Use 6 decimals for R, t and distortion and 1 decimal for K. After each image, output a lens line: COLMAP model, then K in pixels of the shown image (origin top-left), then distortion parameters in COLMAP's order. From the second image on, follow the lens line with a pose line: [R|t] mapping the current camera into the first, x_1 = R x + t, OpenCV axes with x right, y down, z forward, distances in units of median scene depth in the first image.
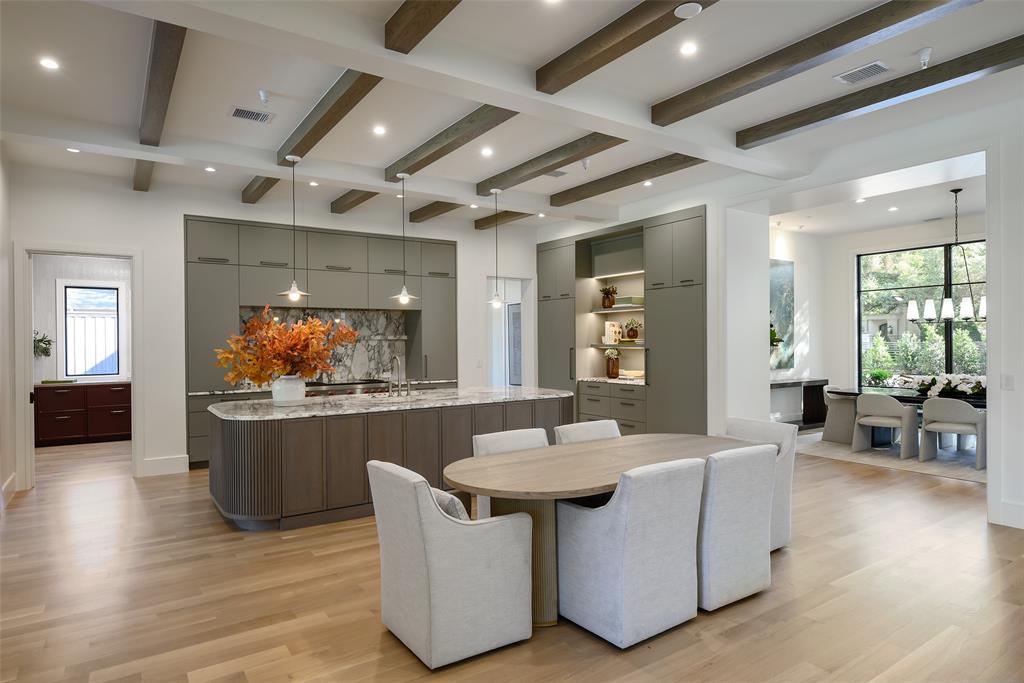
lens RADIAL K [[592.5, 0, 510.1], [0, 592.5, 345.9], [0, 0, 1]] dist [-0.002568, -0.000191]
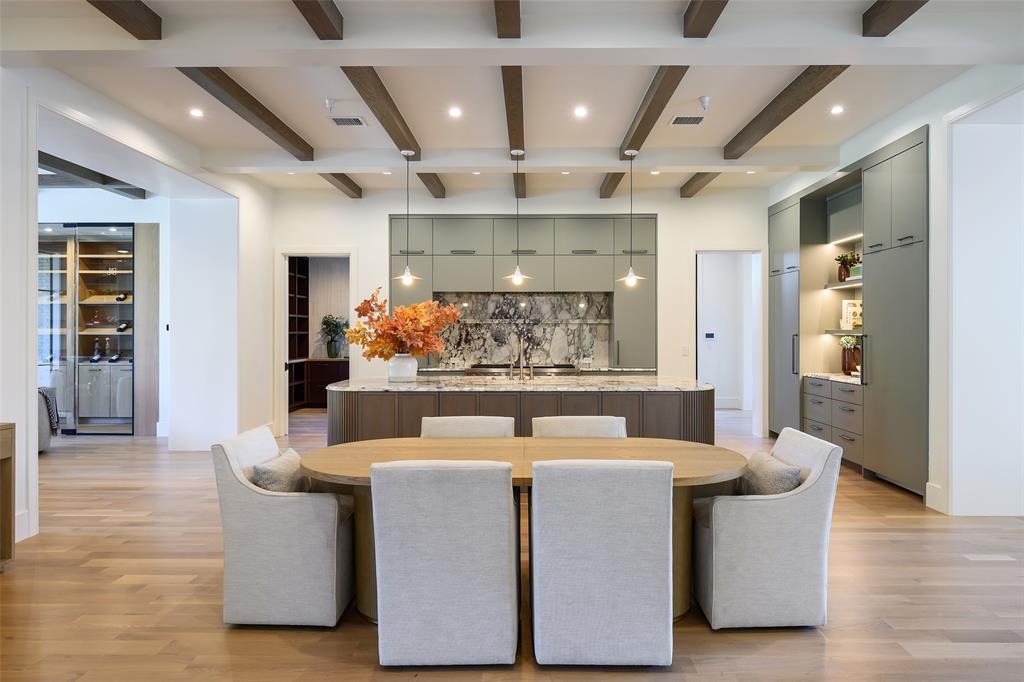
lens RADIAL K [[618.9, 0, 515.8], [0, 618.9, 335.3], [0, 0, 1]] dist [0.000203, -0.001107]
pose [[0.823879, 0.011001, -0.566660, 0.270965], [-0.010833, 0.999935, 0.003663, 0.005996], [0.566663, 0.003120, 0.823944, 0.112201]]
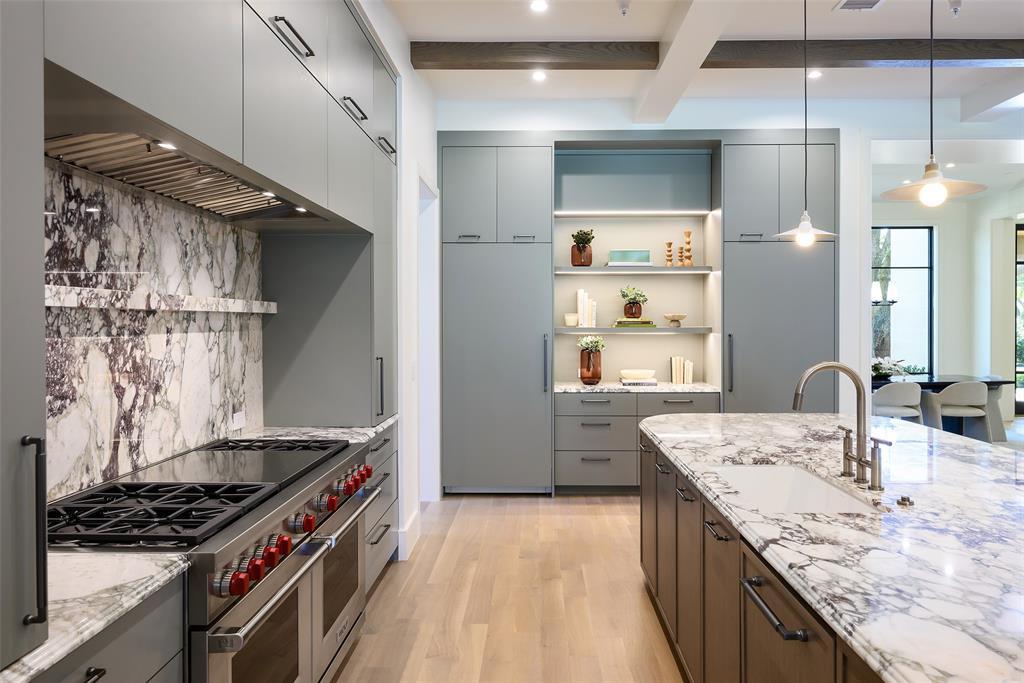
lens RADIAL K [[670.6, 0, 512.0], [0, 670.6, 341.5], [0, 0, 1]] dist [0.000896, 0.000116]
pose [[0.573096, -0.017029, 0.819311, -0.437492], [0.001048, 0.999798, 0.020048, -0.002127], [-0.819487, -0.010631, 0.572999, 0.680965]]
